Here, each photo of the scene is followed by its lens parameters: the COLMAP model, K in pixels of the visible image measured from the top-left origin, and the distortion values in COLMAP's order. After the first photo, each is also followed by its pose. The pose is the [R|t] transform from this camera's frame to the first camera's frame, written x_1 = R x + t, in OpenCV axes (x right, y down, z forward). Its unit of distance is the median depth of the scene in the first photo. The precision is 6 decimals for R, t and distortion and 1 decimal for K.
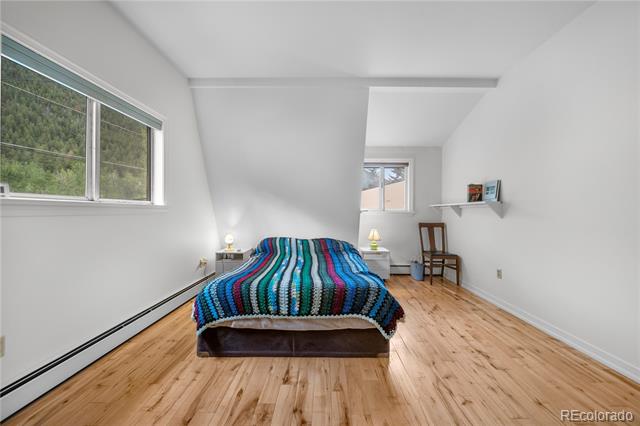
lens RADIAL K [[222.9, 0, 320.0], [0, 222.9, 213.0], [0, 0, 1]] dist [-0.000088, -0.001975]
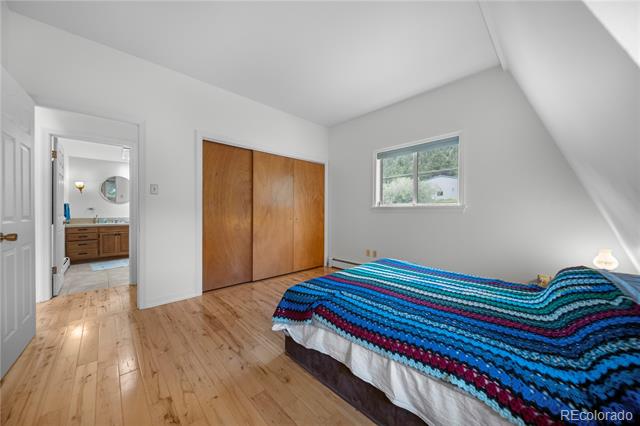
lens RADIAL K [[222.9, 0, 320.0], [0, 222.9, 213.0], [0, 0, 1]] dist [-0.000088, -0.001975]
pose [[-0.709748, 0.000339, -0.704455, 0.920915], [-0.004489, 0.999977, 0.005004, 0.007862], [0.704441, 0.006713, -0.709731, 1.863028]]
